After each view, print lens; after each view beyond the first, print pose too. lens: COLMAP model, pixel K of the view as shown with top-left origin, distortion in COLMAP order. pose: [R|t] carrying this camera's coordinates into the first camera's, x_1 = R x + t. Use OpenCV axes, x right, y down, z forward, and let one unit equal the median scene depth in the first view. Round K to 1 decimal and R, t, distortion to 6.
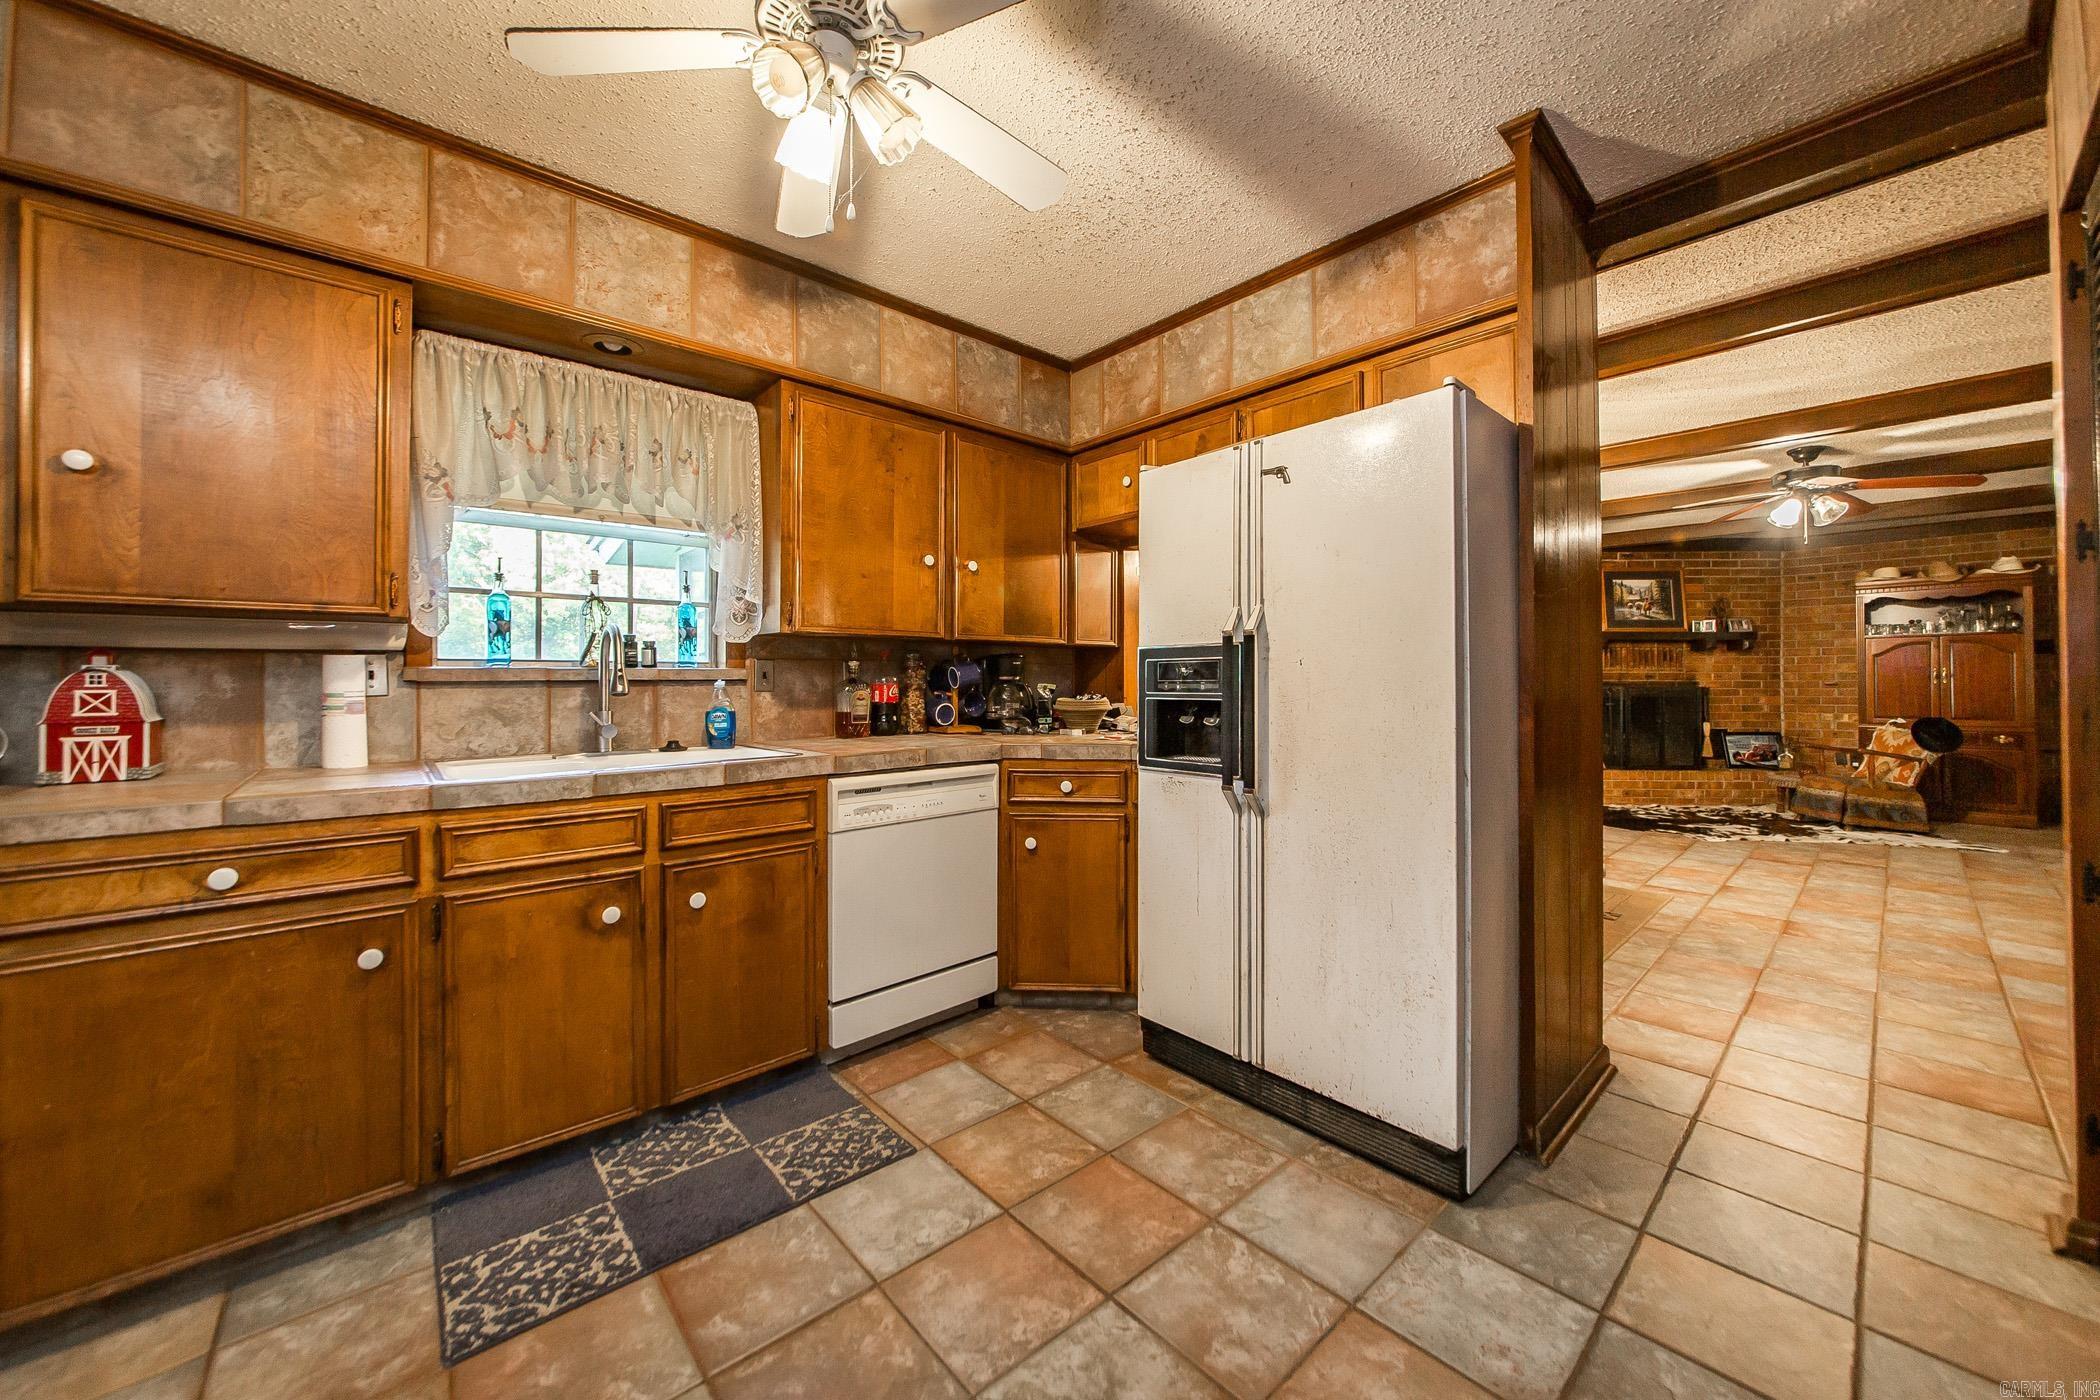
lens RADIAL K [[760.6, 0, 1070.5], [0, 760.6, 671.3], [0, 0, 1]] dist [-0.010760, 0.001153]
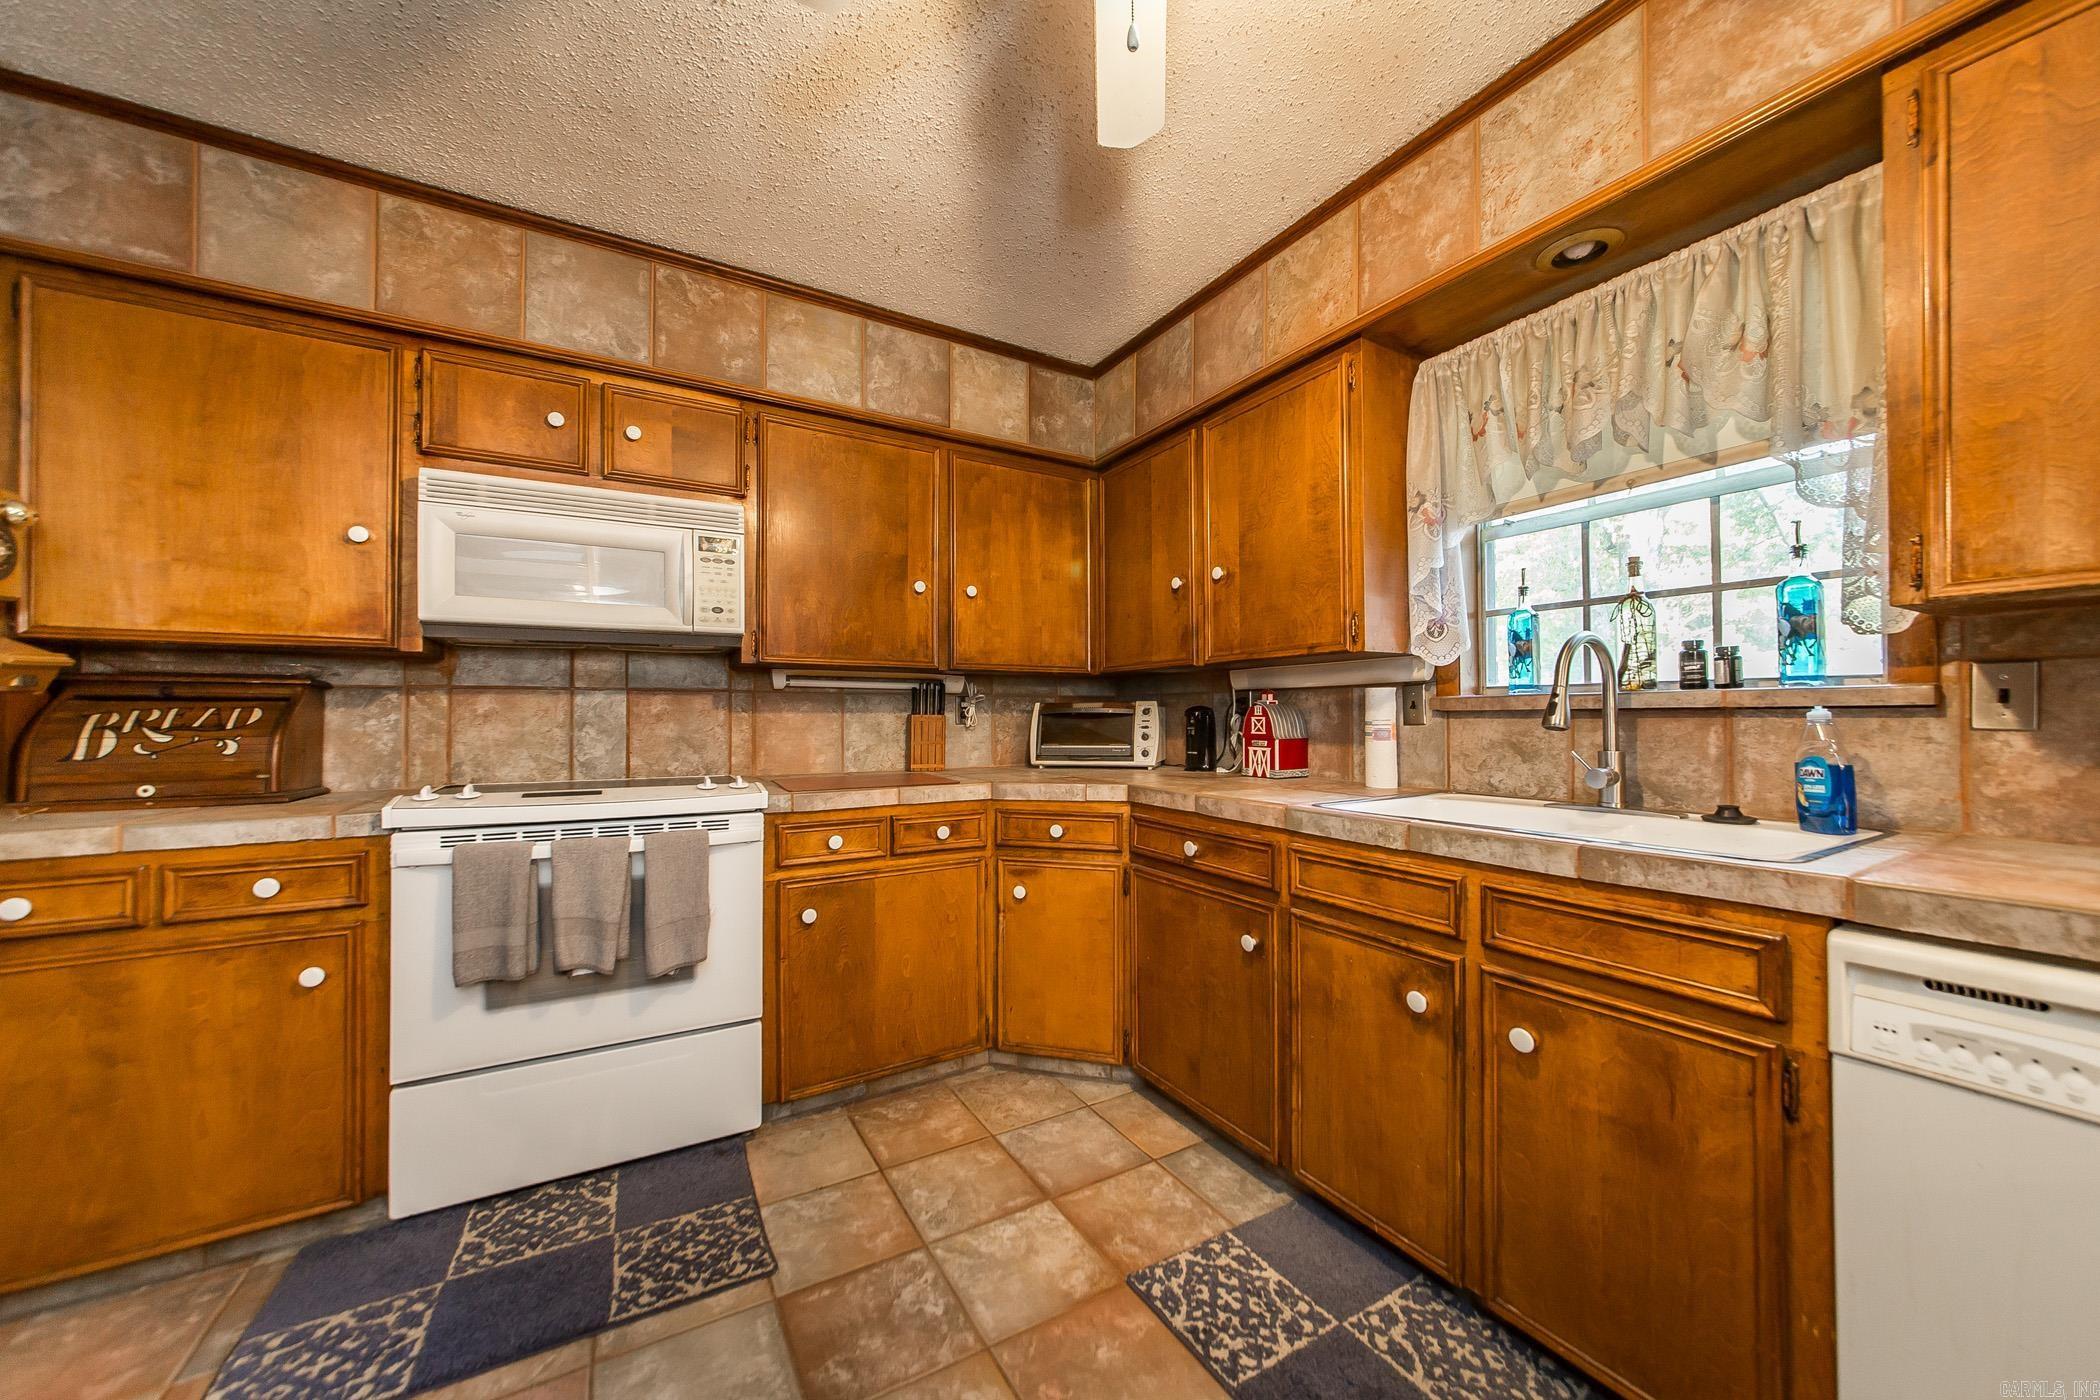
lens RADIAL K [[760.6, 0, 1048.6], [0, 760.6, 709.5], [0, 0, 1]] dist [-0.010760, 0.001153]
pose [[-0.221867, -0.002174, -0.975075, 0.244839], [0.016491, 0.999846, -0.005981, 0.009436], [0.974938, -0.017406, -0.221797, 0.740897]]
